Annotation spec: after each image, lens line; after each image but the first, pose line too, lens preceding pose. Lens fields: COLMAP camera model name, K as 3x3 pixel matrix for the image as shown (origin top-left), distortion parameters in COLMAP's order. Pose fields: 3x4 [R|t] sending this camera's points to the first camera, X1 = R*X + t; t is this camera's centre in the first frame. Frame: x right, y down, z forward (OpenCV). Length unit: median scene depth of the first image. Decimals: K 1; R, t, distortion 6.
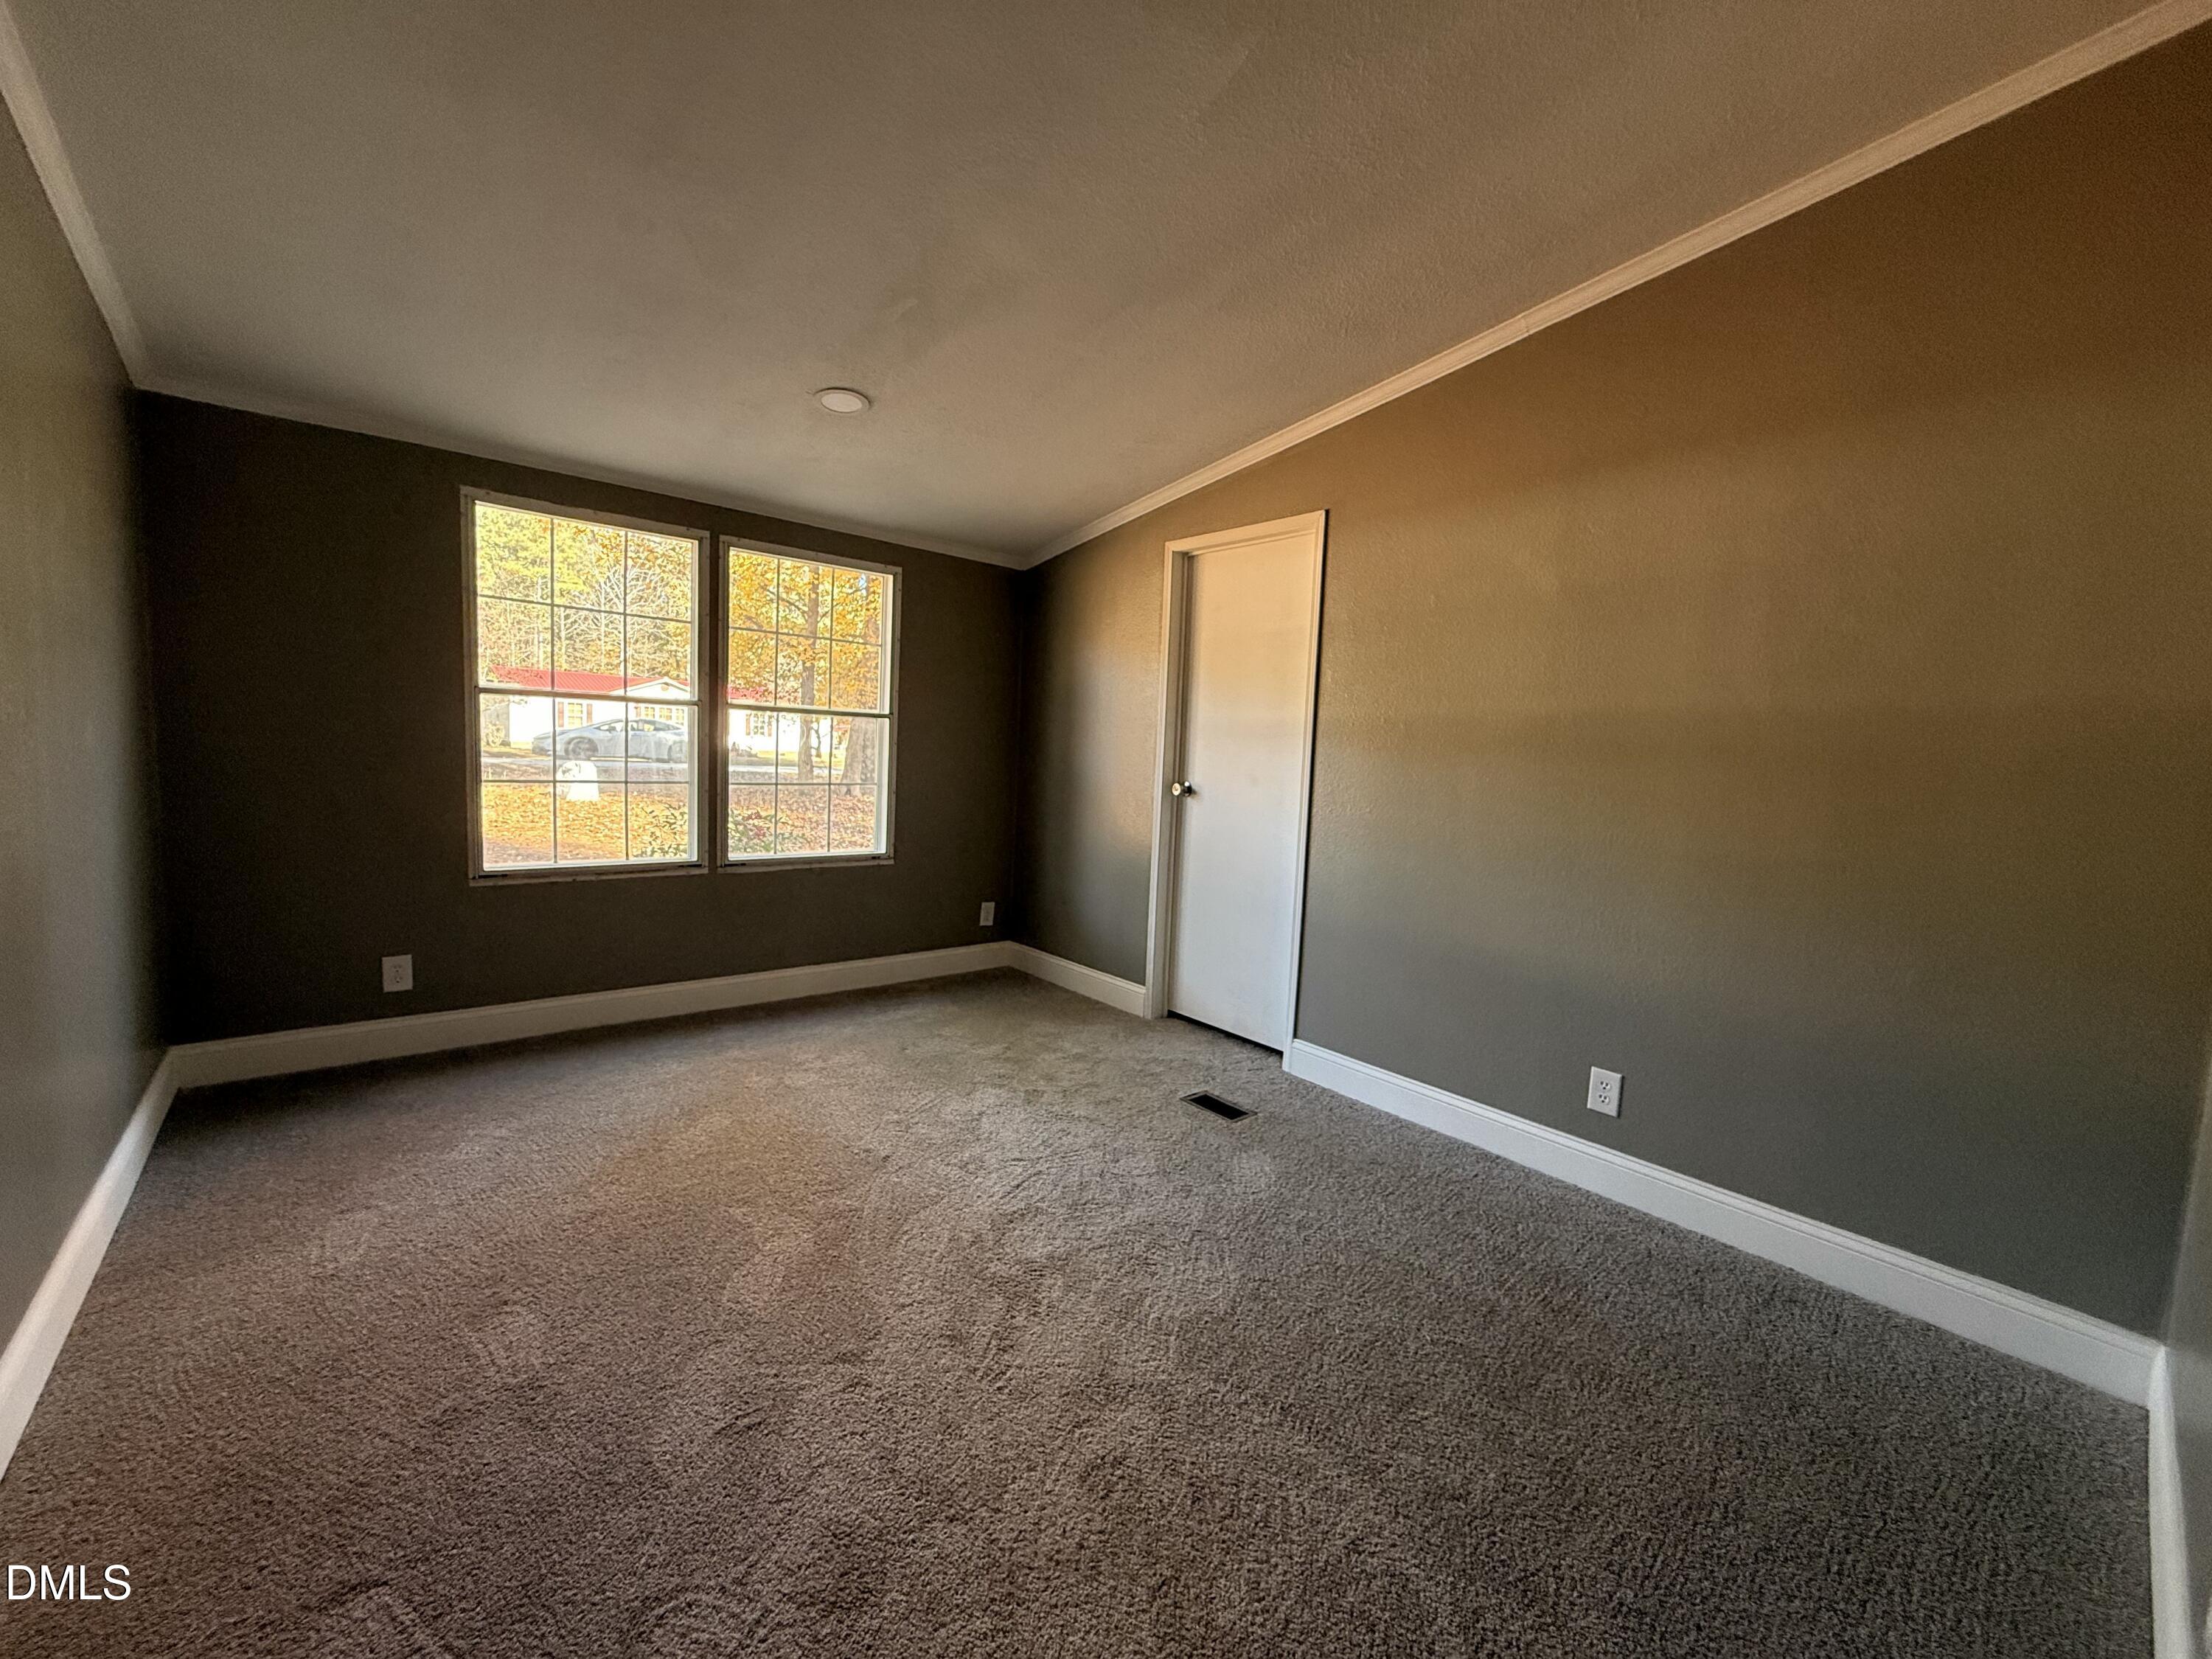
lens RADIAL K [[879.2, 0, 1101.8], [0, 879.2, 827.6], [0, 0, 1]] dist [0.000154, 0.000141]
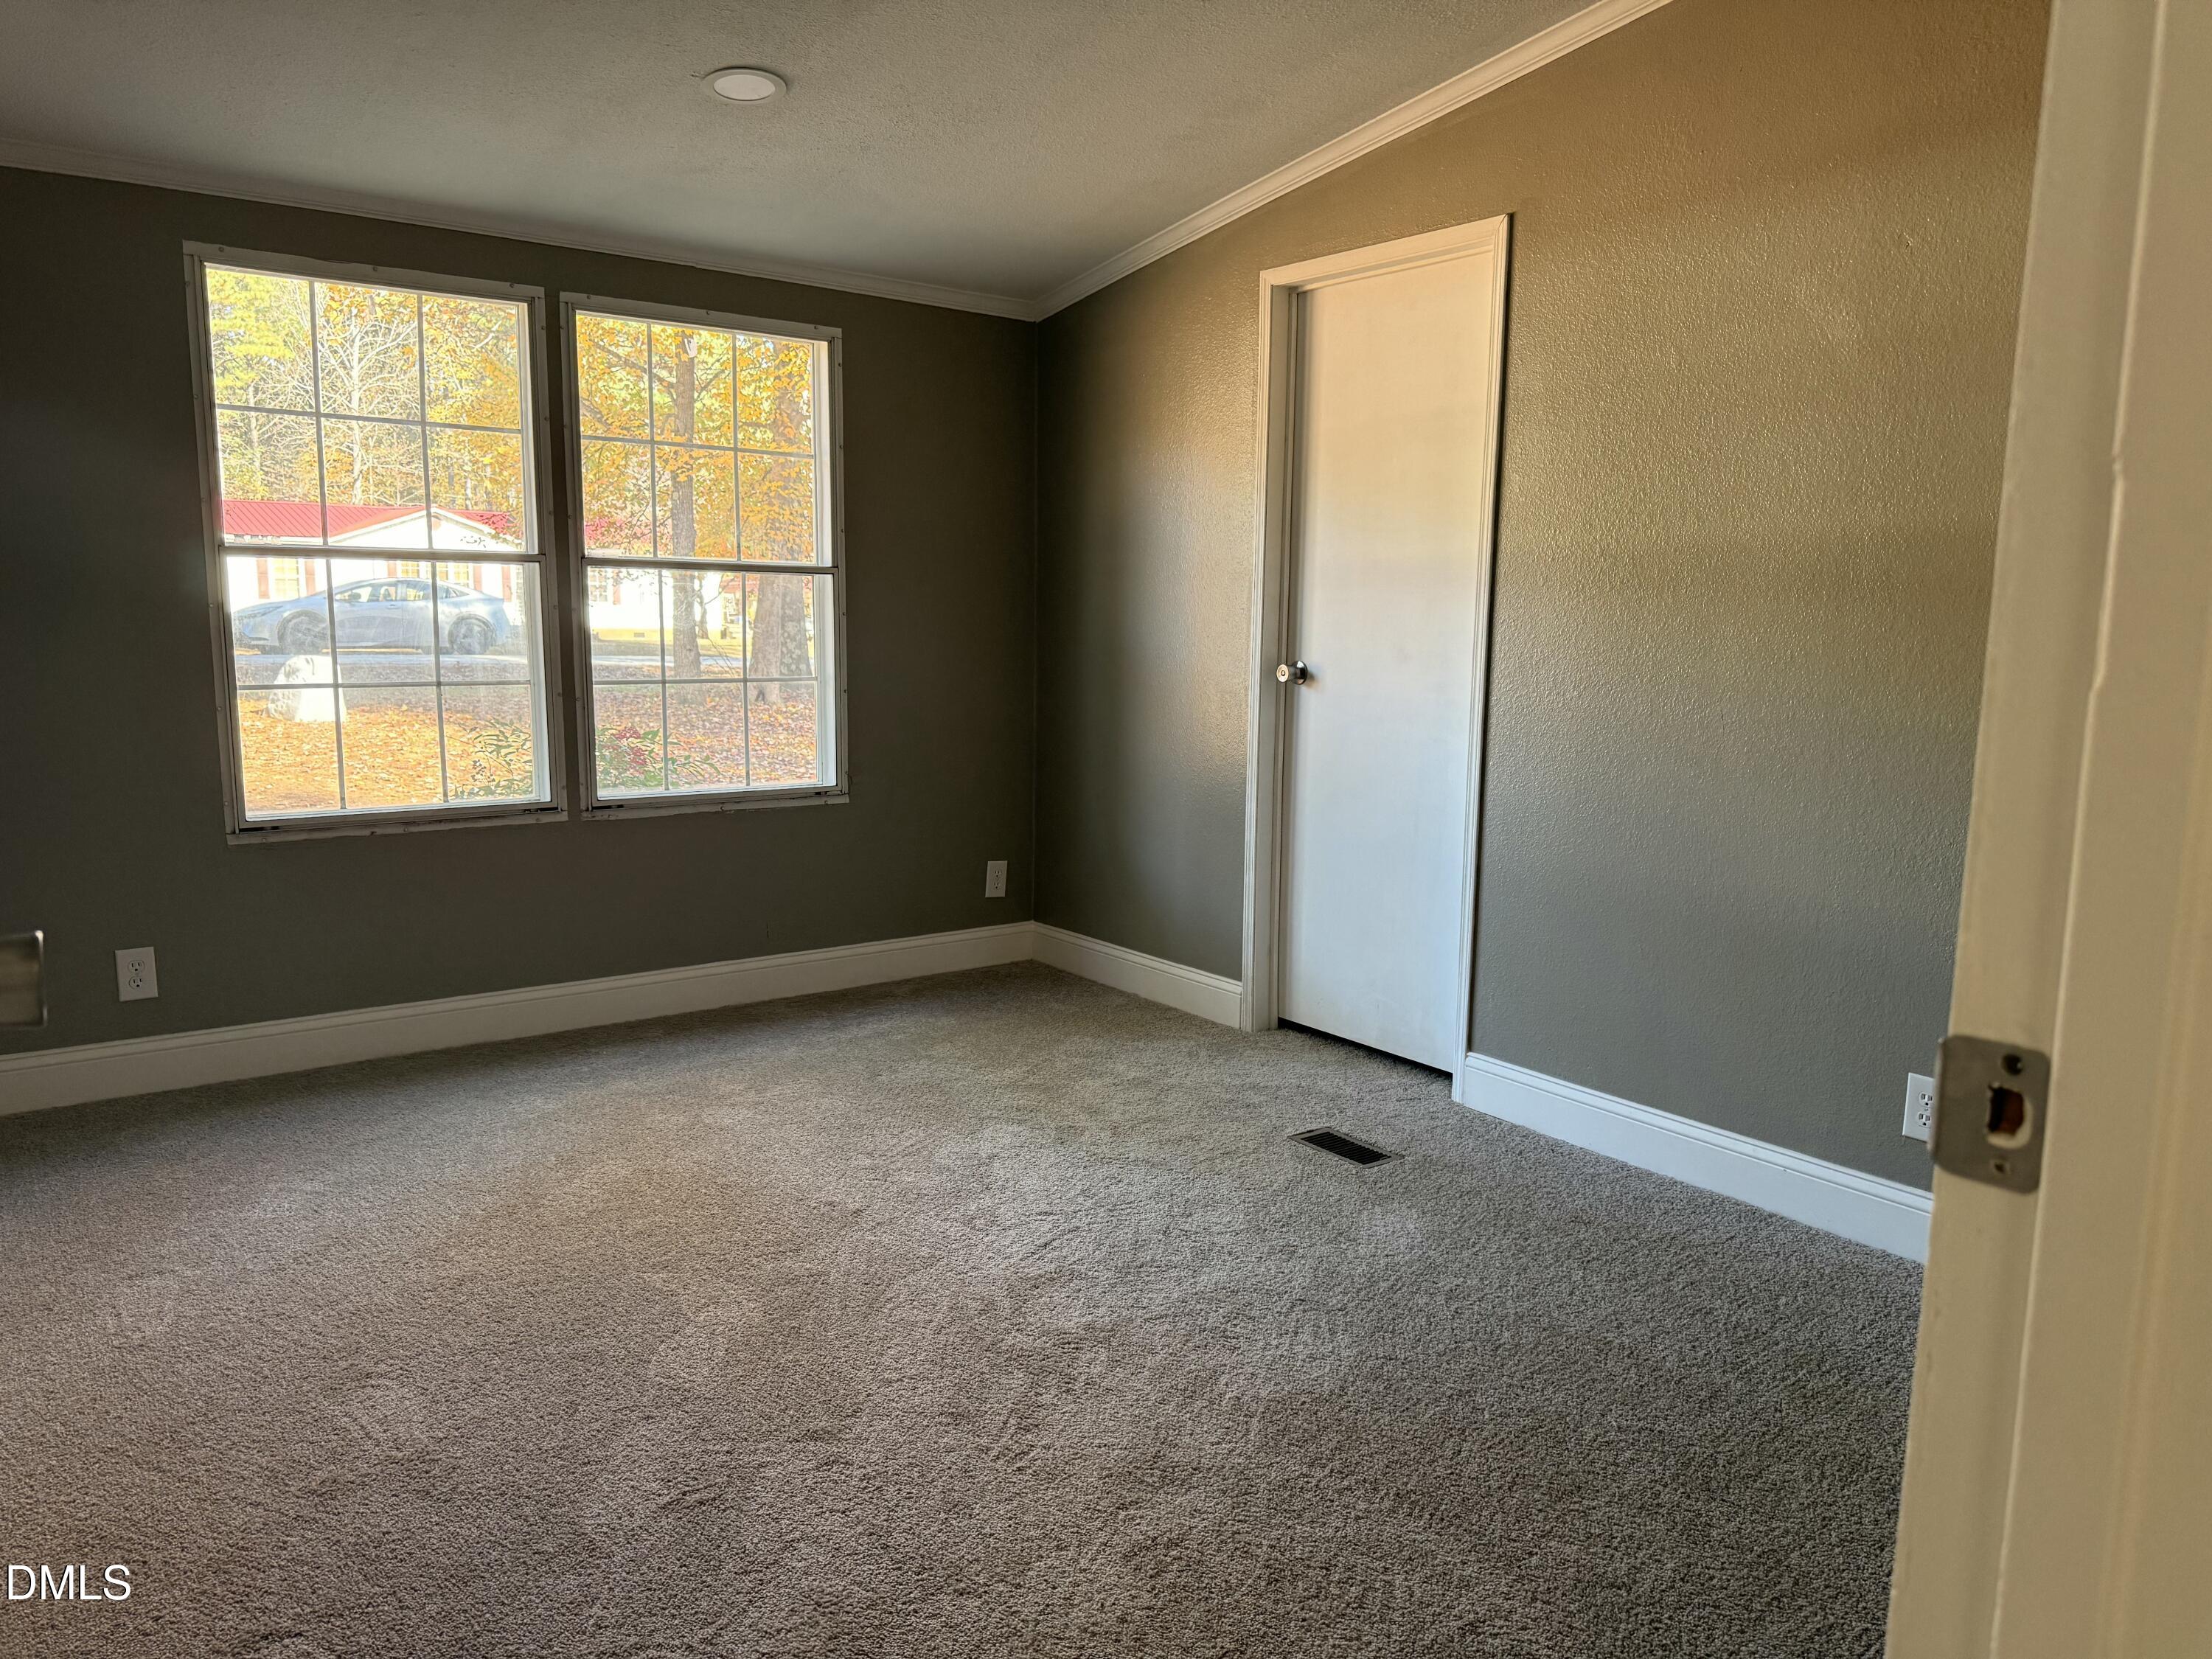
lens RADIAL K [[1575.1, 0, 1103.3], [0, 1575.1, 852.7], [0, 0, 1]] dist [0.098701, -0.148904]
pose [[0.997617, -0.022250, -0.065314, 0.032435], [0.026346, 0.997695, 0.062529, 0.014673], [0.063773, -0.064101, 0.995904, -0.189700]]
